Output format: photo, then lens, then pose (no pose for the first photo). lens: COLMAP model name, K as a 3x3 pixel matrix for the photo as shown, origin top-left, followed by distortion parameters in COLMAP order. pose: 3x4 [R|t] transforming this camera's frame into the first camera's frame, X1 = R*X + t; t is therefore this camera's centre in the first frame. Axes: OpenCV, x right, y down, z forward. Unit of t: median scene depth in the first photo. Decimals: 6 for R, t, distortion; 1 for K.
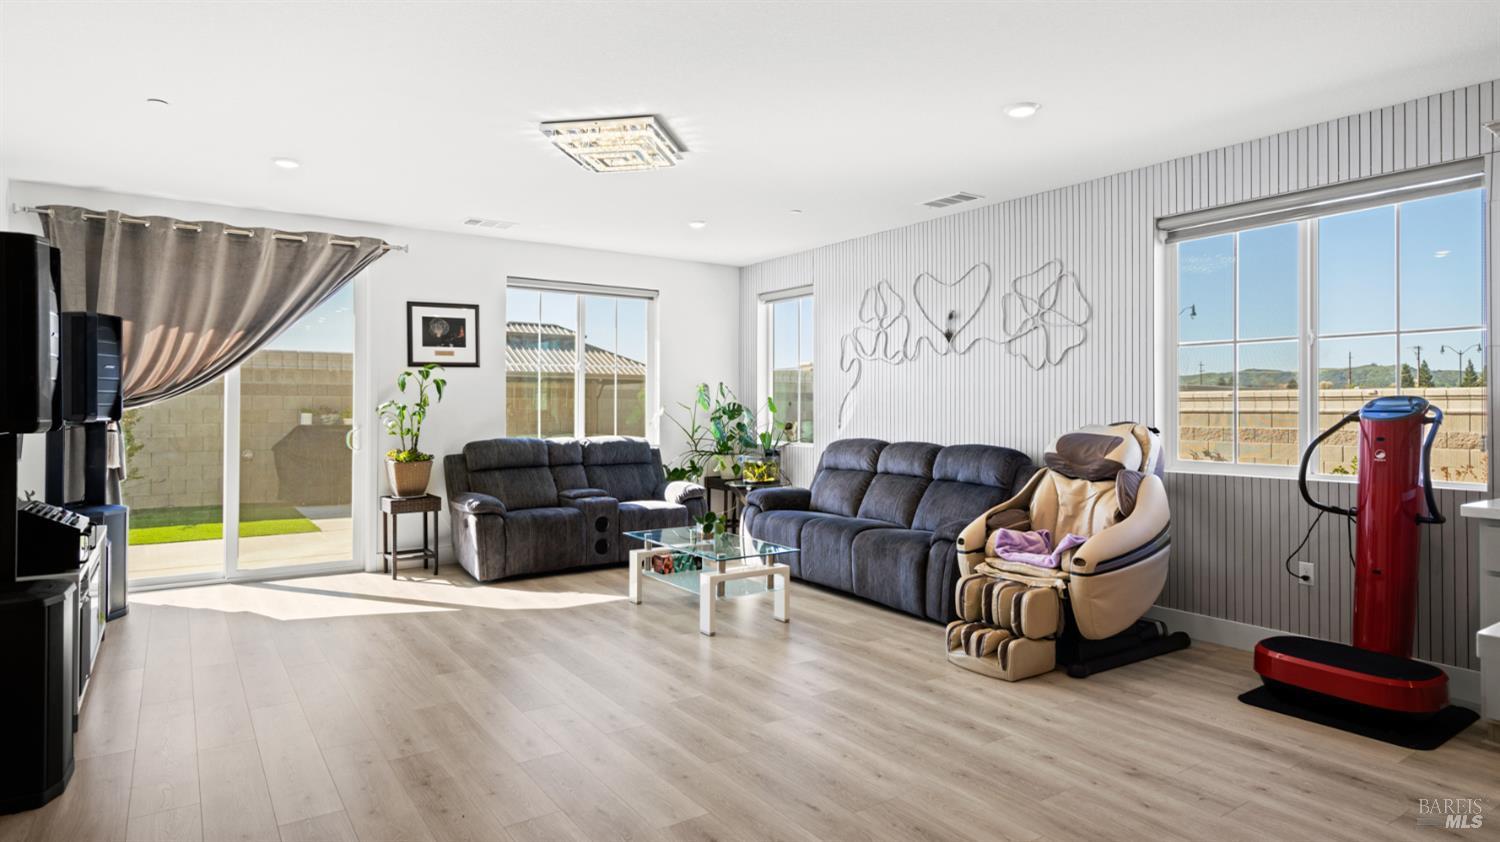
lens RADIAL K [[835.1, 0, 745.3], [0, 835.1, 406.9], [0, 0, 1]] dist [0.008807, -0.001303]
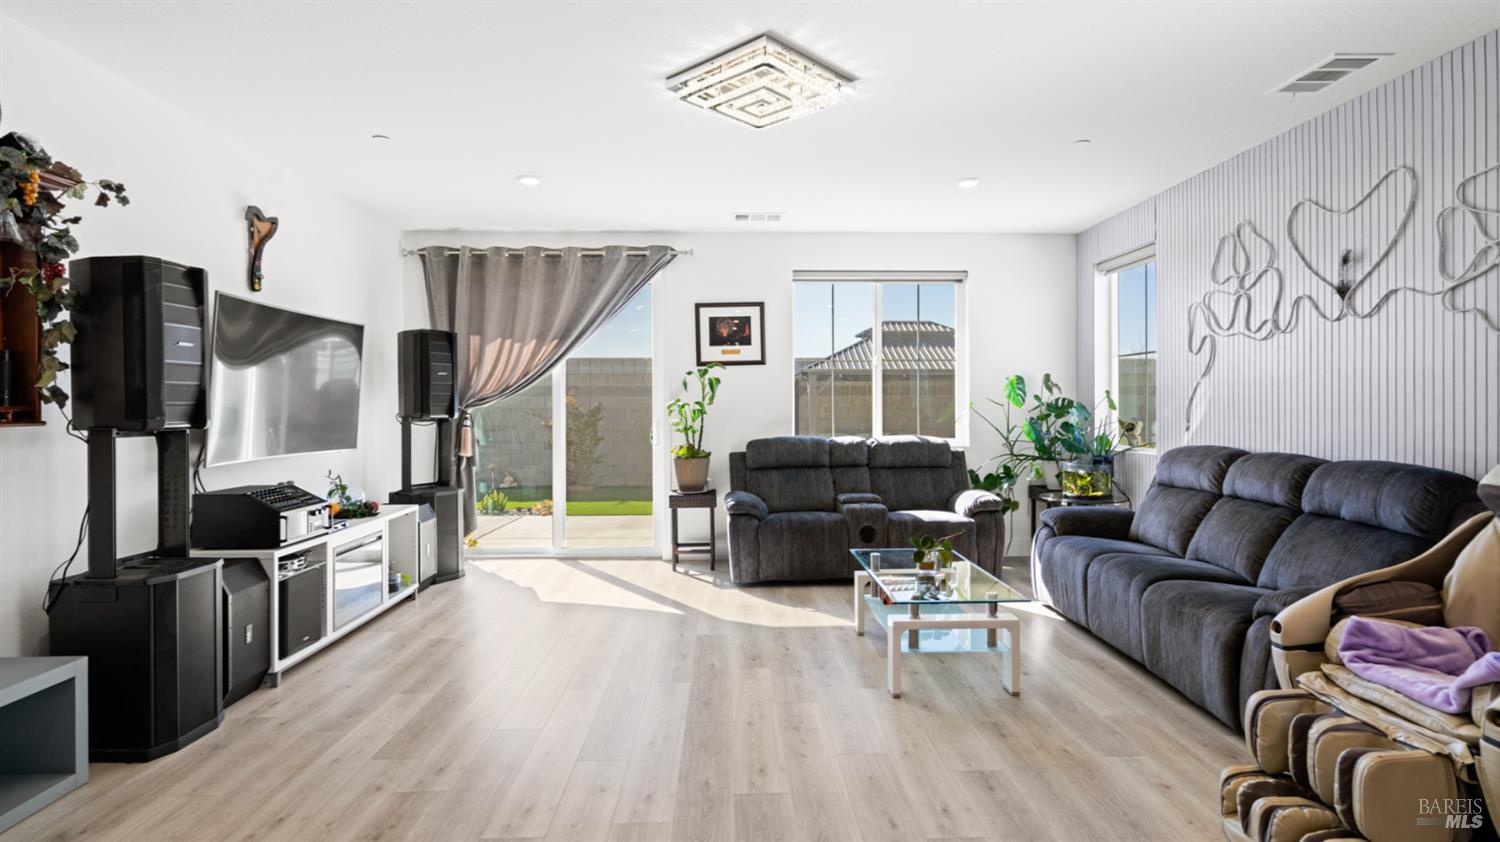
lens RADIAL K [[763.8, 0, 747.6], [0, 763.8, 410.7], [0, 0, 1]] dist [-0.000565, 0.002845]
pose [[0.841460, -0.001405, -0.540318, 0.176379], [0.005862, 0.999962, 0.006529, 0.001125], [0.540288, -0.008661, 0.841435, 0.255707]]
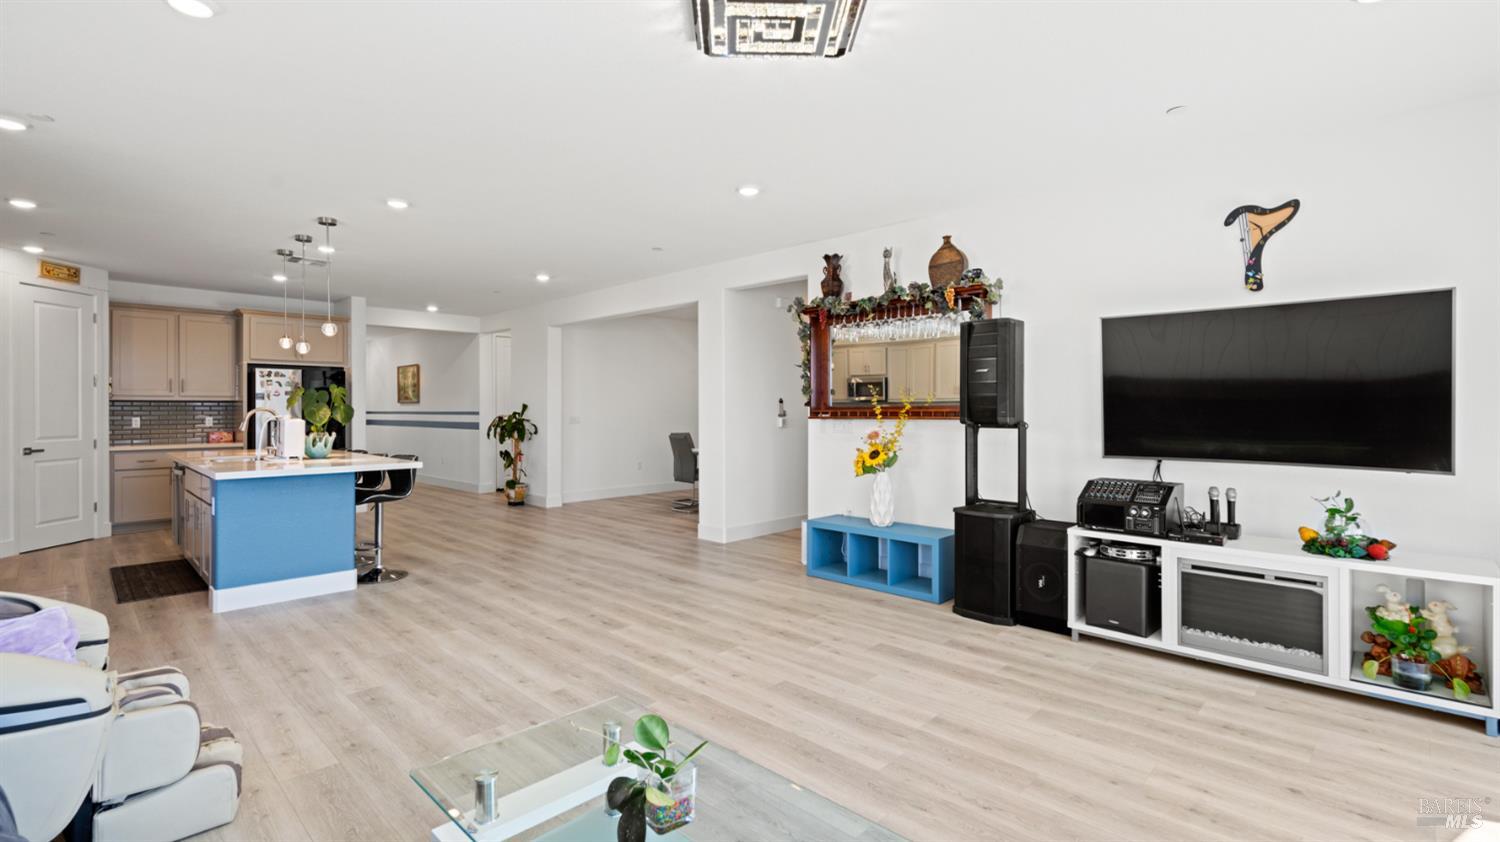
lens RADIAL K [[676.2, 0, 748.0], [0, 676.2, 409.4], [0, 0, 1]] dist [-0.003219, 0.000947]
pose [[-0.980640, -0.000172, -0.195820, -0.022673], [0.000158, 0.999999, -0.001673, 0.000485], [0.195820, -0.001671, -0.980638, 1.095134]]
